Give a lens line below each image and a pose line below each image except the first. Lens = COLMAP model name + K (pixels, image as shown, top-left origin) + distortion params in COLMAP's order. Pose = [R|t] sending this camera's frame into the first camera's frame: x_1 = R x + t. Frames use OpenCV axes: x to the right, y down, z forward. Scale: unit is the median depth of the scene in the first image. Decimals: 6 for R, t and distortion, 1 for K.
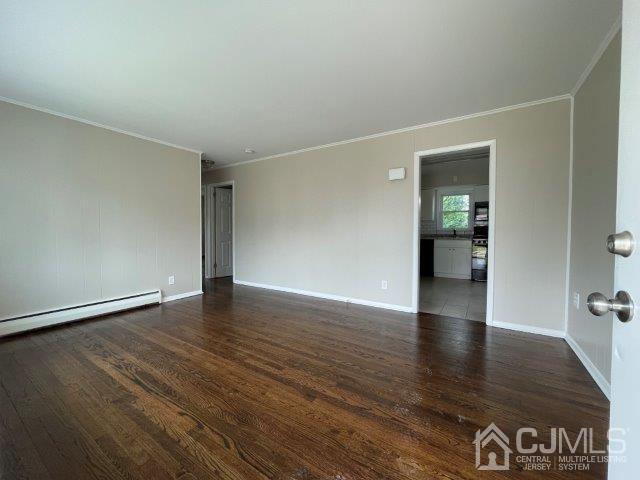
lens RADIAL K [[253.5, 0, 317.0], [0, 253.5, 236.3], [0, 0, 1]] dist [-0.000152, -0.000032]
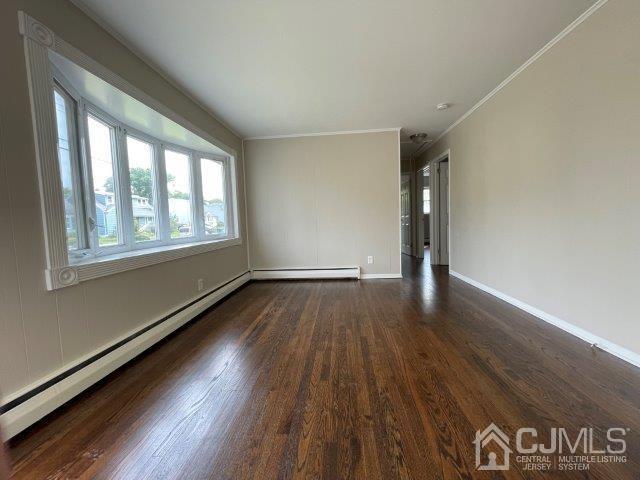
lens RADIAL K [[253.5, 0, 317.0], [0, 253.5, 236.3], [0, 0, 1]] dist [-0.000152, -0.000032]
pose [[0.490618, 0.036452, -0.870612, 0.436102], [0.015435, 0.998604, 0.050509, 0.029685], [0.871238, -0.038218, 0.489370, 0.506081]]
